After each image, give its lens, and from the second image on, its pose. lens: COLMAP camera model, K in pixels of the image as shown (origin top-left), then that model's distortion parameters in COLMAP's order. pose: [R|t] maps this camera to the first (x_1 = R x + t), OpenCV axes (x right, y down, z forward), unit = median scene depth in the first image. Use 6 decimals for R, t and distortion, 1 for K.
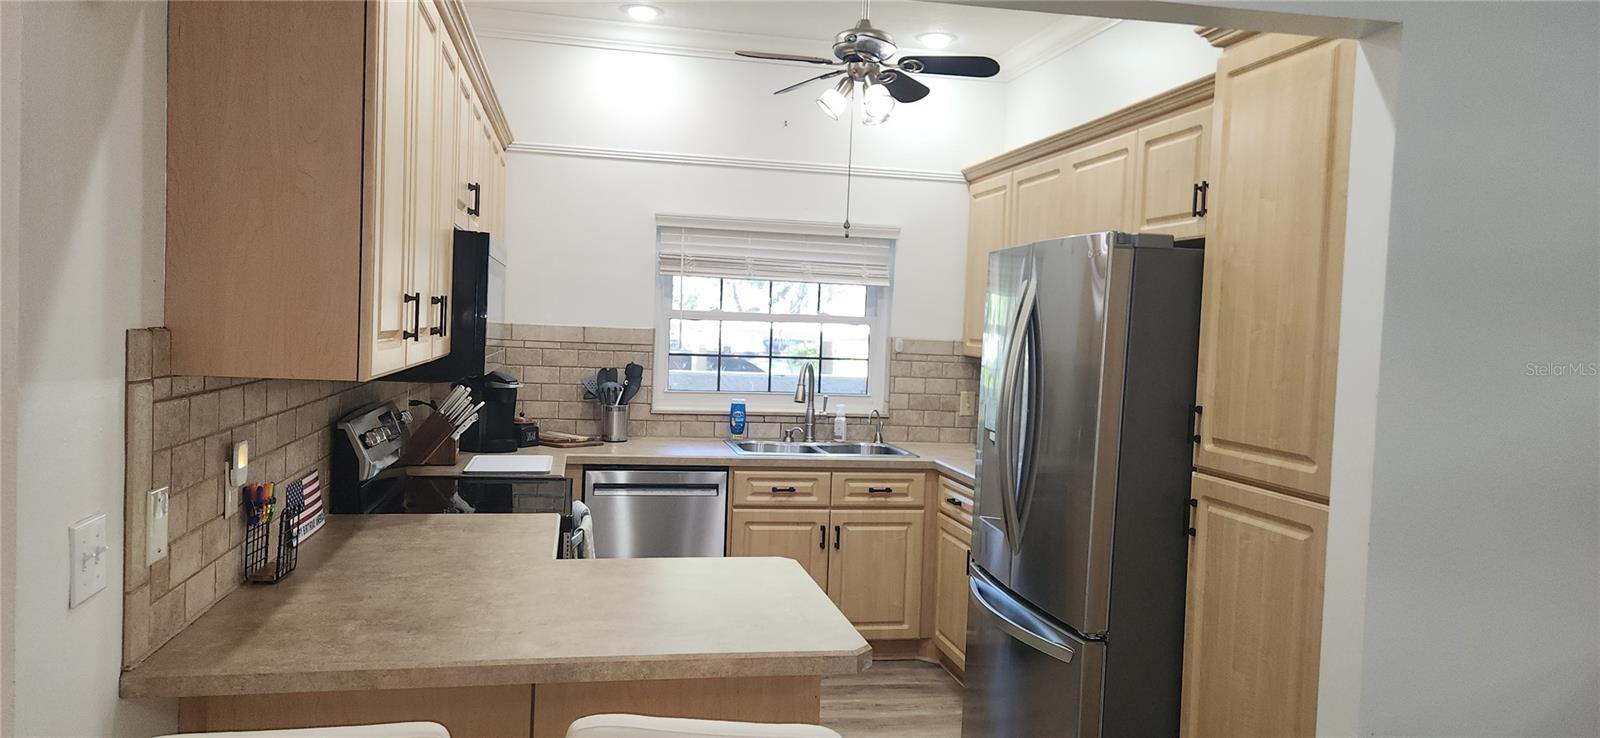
lens RADIAL K [[1037.1, 0, 802.5], [0, 1037.1, 372.9], [0, 0, 1]] dist [0.099013, -0.000231]
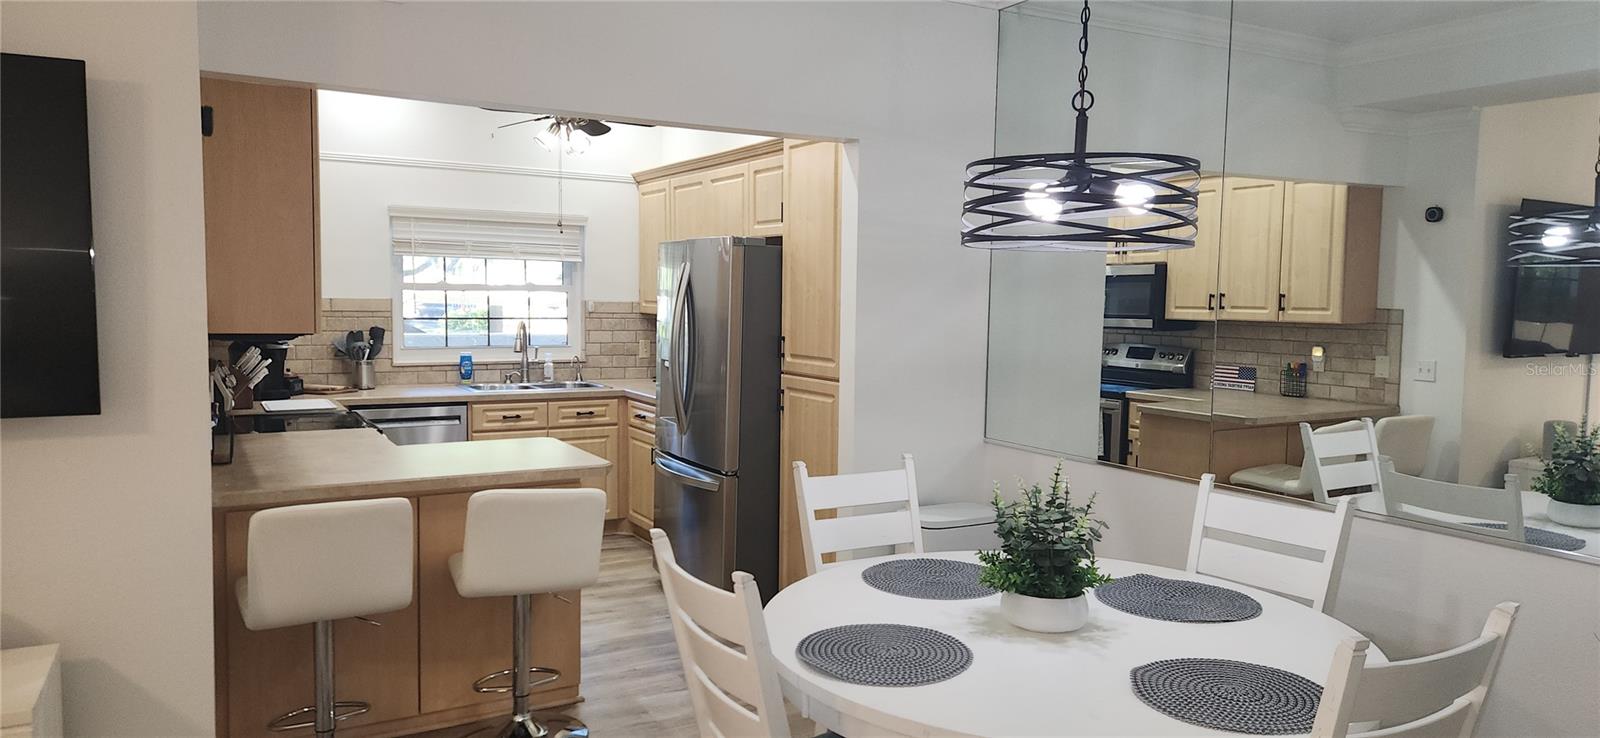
lens RADIAL K [[1037.1, 0, 802.5], [0, 1037.1, 372.9], [0, 0, 1]] dist [0.099013, -0.000231]
pose [[0.947777, -0.049590, 0.315055, -0.082316], [0.037533, 0.998316, 0.044226, 0.010011], [-0.316717, -0.030091, 0.948043, -0.381930]]
